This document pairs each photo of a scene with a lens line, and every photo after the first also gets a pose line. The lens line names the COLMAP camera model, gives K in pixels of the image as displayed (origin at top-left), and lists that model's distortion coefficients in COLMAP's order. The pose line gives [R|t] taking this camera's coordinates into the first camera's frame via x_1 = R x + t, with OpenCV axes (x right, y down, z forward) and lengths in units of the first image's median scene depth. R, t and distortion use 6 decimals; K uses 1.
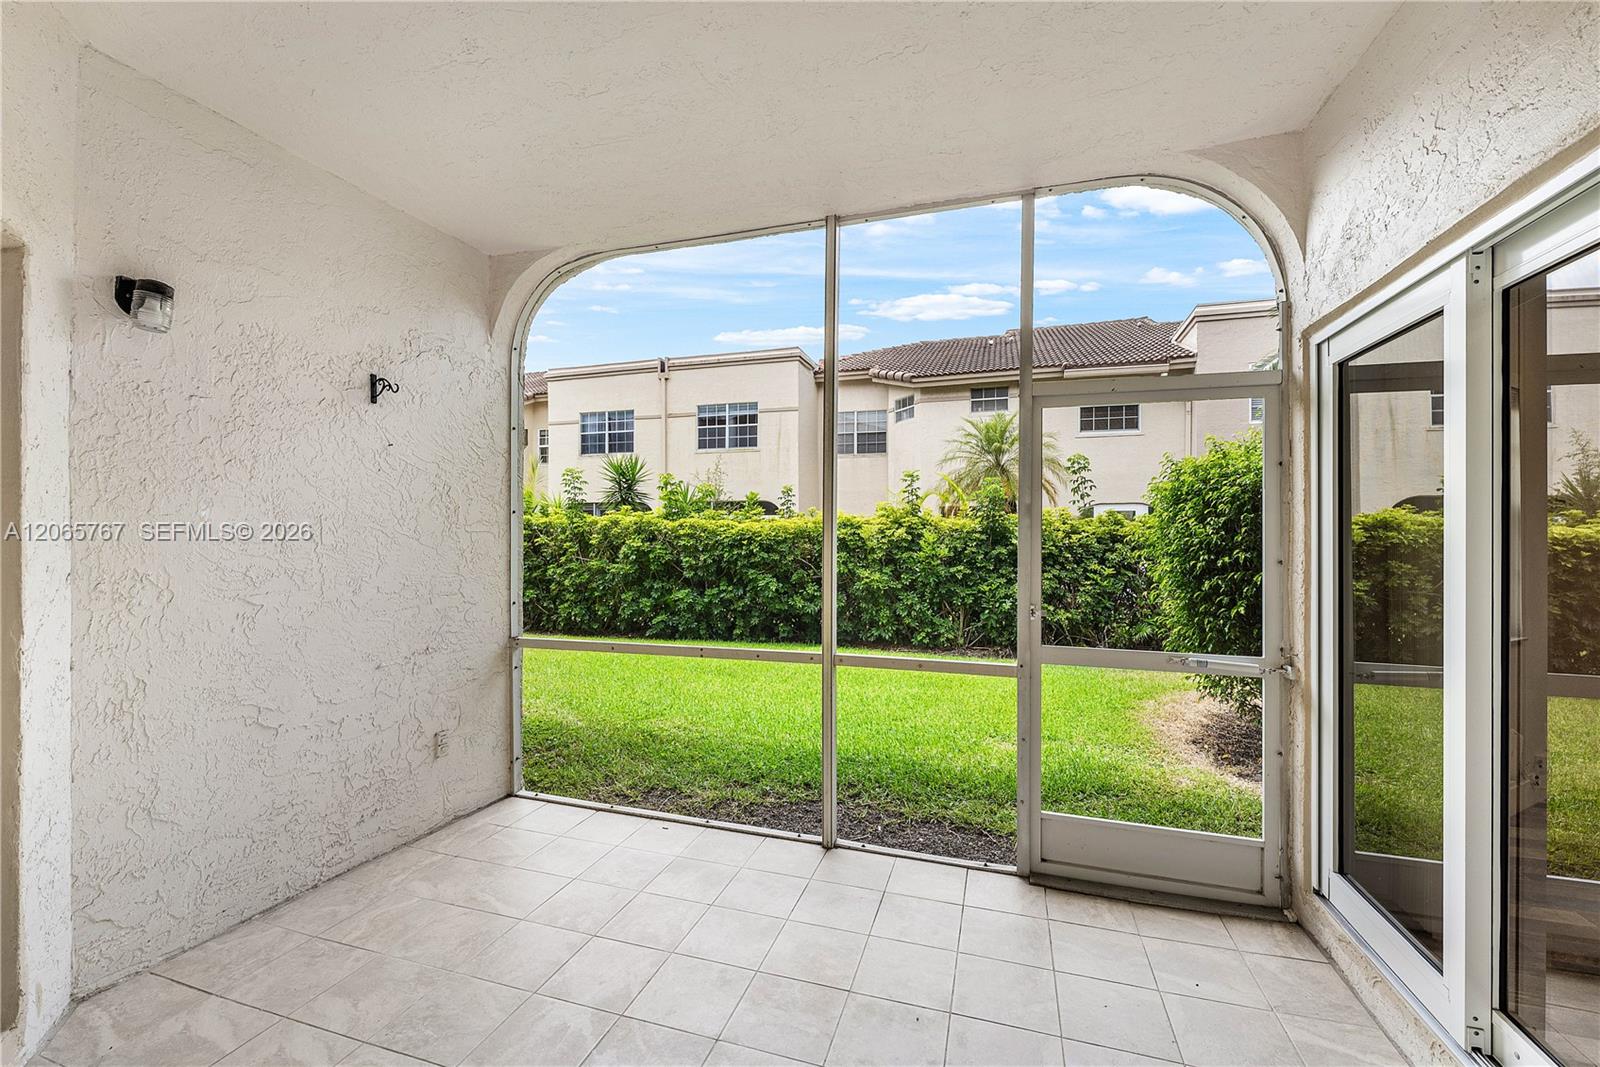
lens RADIAL K [[648.7, 0, 799.6], [0, 648.7, 537.1], [0, 0, 1]] dist [-0.000330, -0.001161]
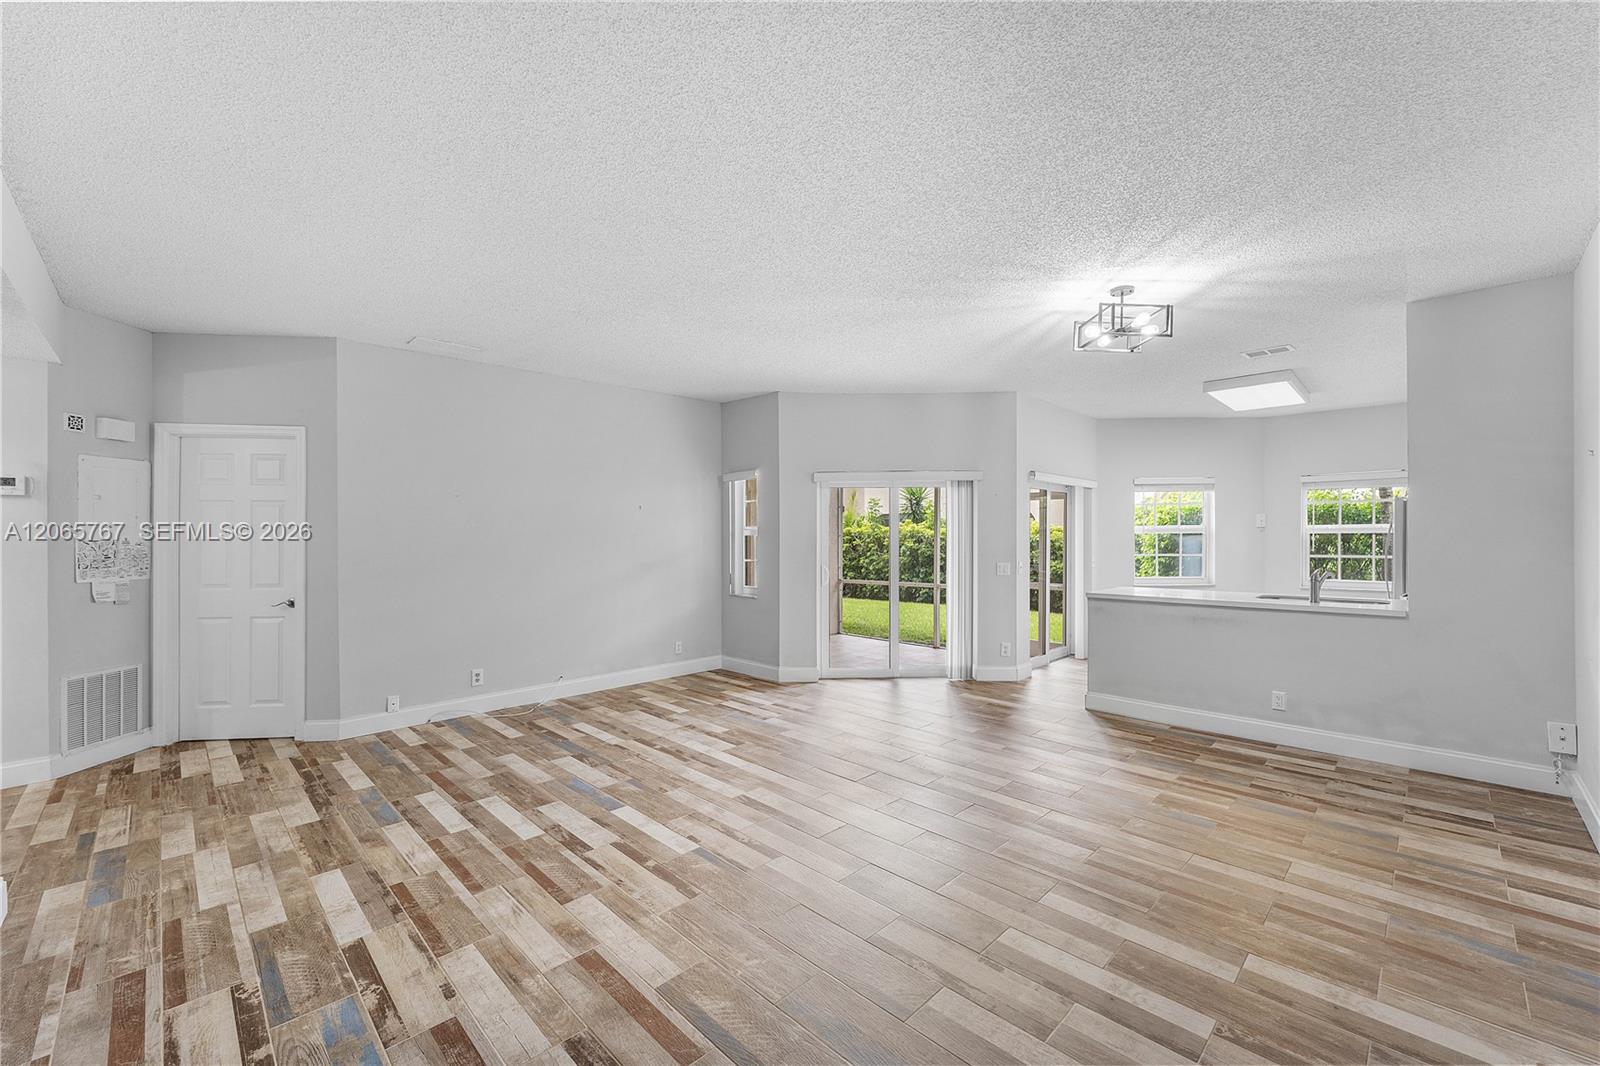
lens RADIAL K [[648.7, 0, 805.2], [0, 648.7, 537.8], [0, 0, 1]] dist [-0.000330, -0.001161]
pose [[0.889690, -0.007140, -0.456509, 0.245314], [0.008875, 0.999959, 0.001657, -0.010921], [0.456479, -0.005526, 0.889717, -0.541576]]
